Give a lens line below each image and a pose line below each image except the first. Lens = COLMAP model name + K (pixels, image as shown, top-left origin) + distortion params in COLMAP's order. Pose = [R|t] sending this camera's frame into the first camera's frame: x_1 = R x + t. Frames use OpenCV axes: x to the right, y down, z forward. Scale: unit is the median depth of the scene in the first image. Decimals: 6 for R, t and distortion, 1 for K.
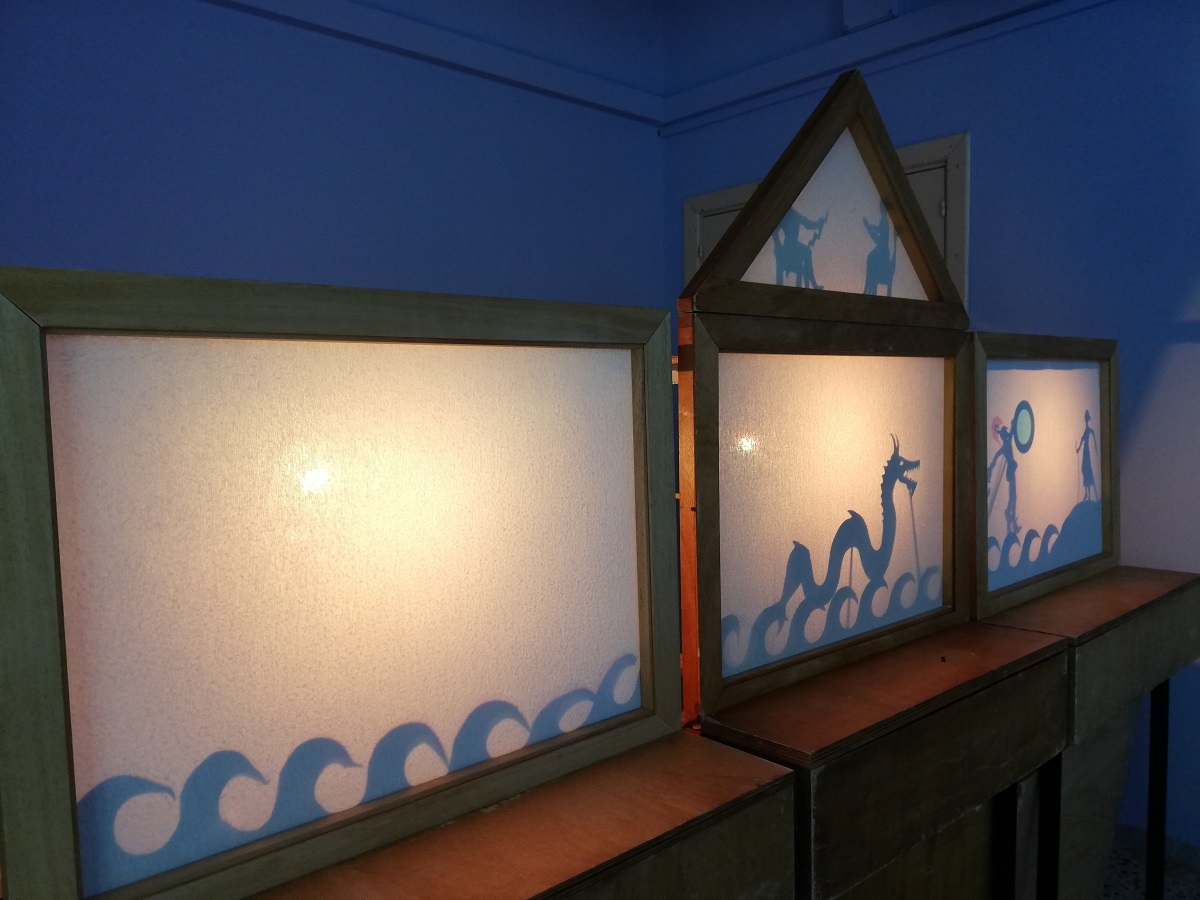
lens RADIAL K [[913.5, 0, 615.6], [0, 913.5, 452.3], [0, 0, 1]] dist [0.093144, -0.131407]
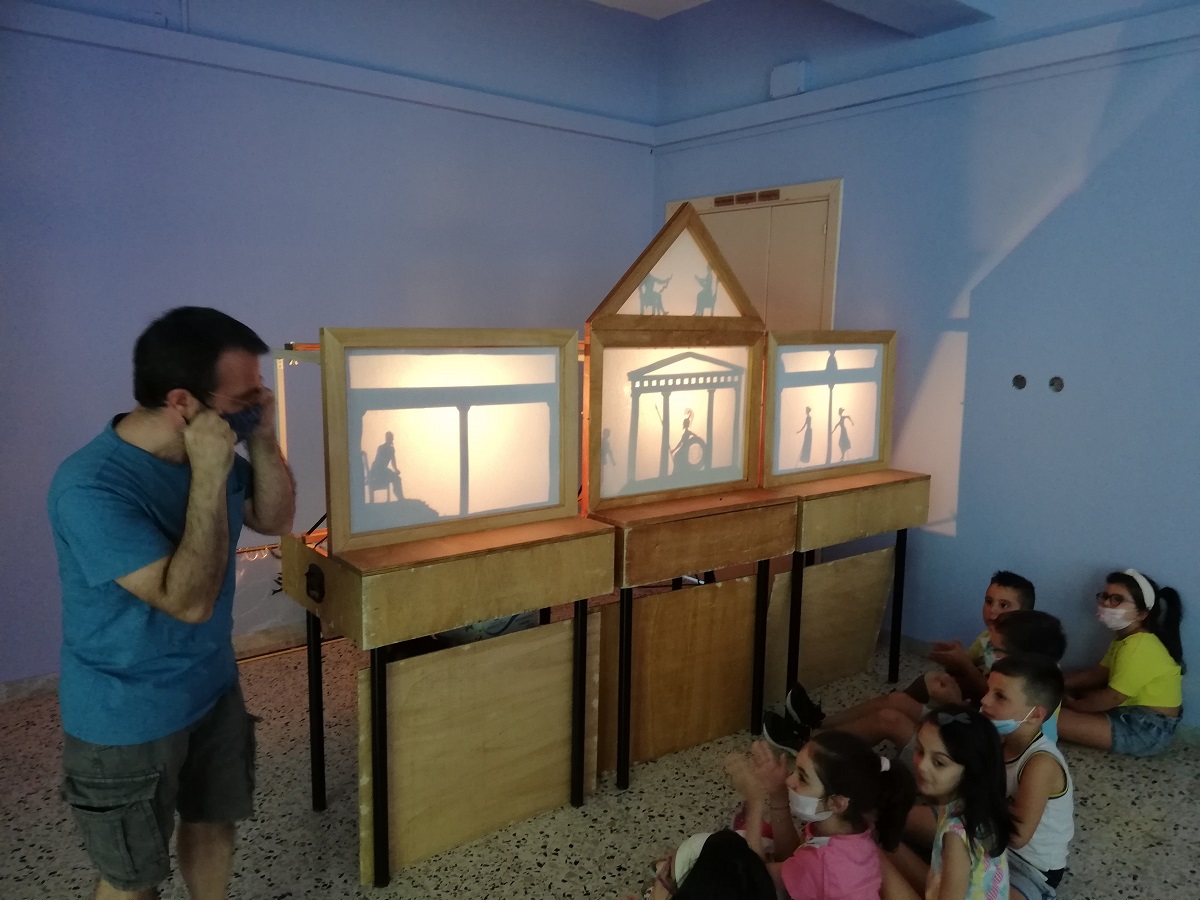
lens RADIAL K [[905.0, 0, 600.0], [0, 905.0, 450.0], [0, 0, 1]] dist [0.101743, -0.115883]
pose [[0.995979, 0.047271, -0.076095, 0.242126], [-0.040727, 0.995517, 0.085365, -0.043286], [0.079790, -0.081923, 0.993440, -1.002273]]
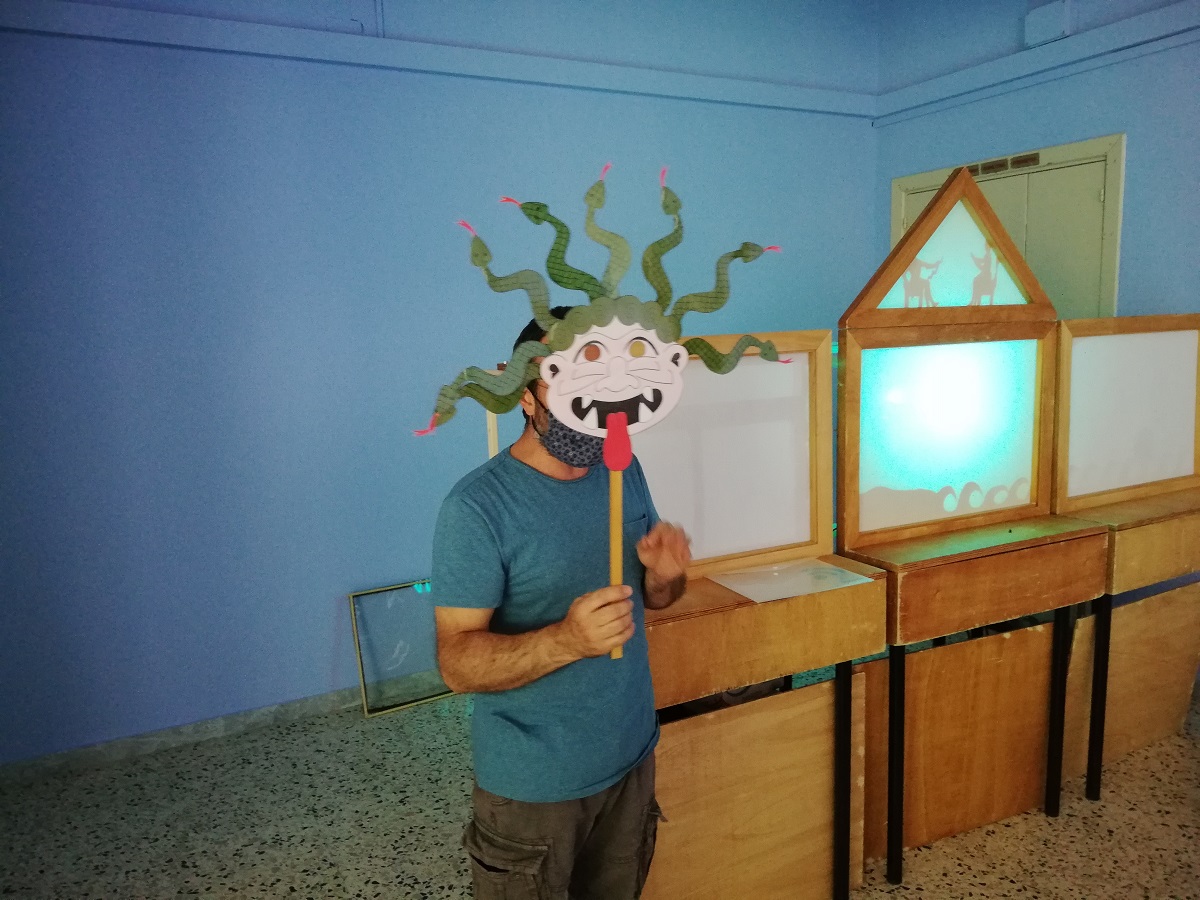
lens RADIAL K [[913.5, 0, 615.6], [0, 913.5, 452.3], [0, 0, 1]] dist [0.093144, -0.131407]
pose [[0.968080, 0.025769, -0.249314, 0.086444], [-0.003624, 0.996036, 0.088880, -0.058789], [0.250616, -0.085139, 0.964336, -0.750804]]
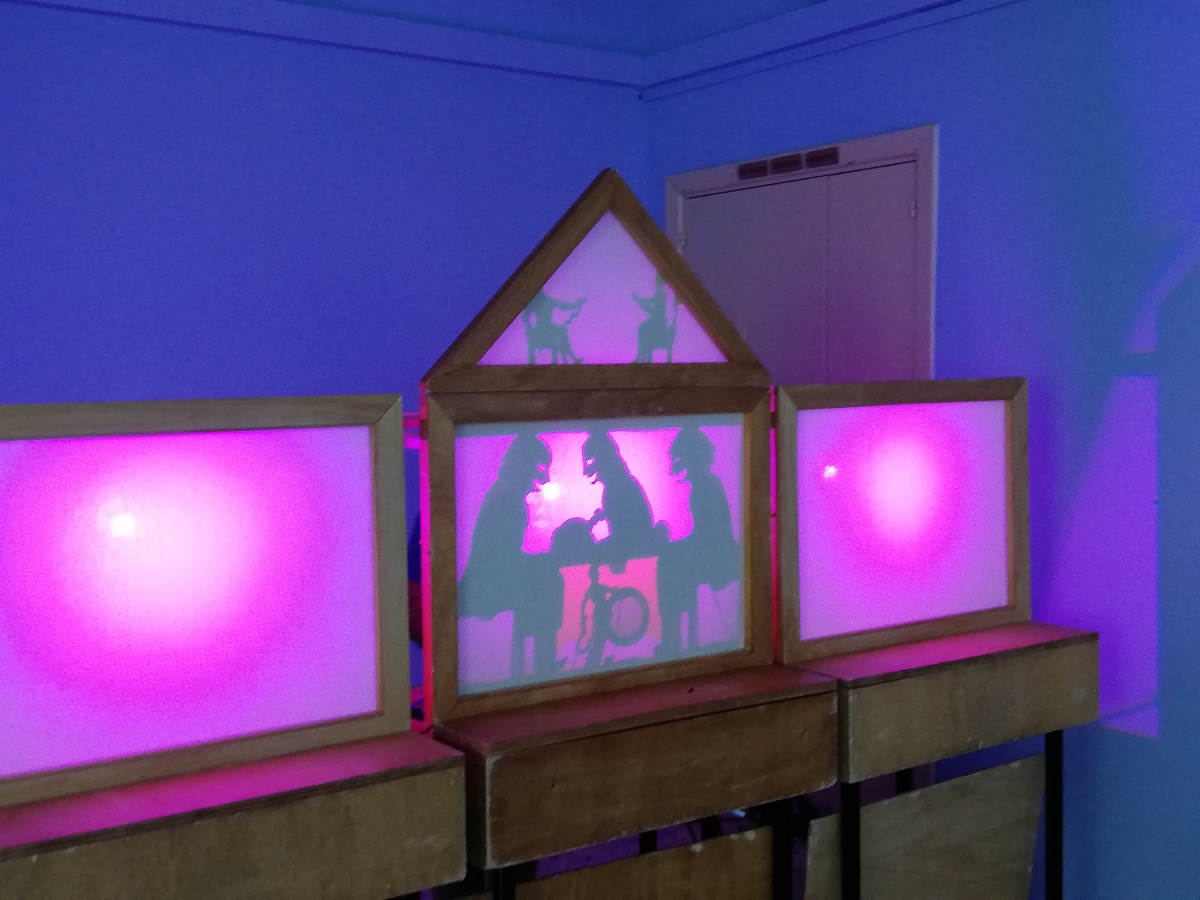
lens RADIAL K [[1400.8, 0, 600.0], [0, 1400.8, 450.0], [0, 0, 1]] dist [0.174822, -0.452576]
pose [[0.990742, 0.014048, -0.135028, 0.482035], [-0.013620, 0.999899, 0.004091, -0.073958], [0.135072, -0.002214, 0.990833, -0.714667]]
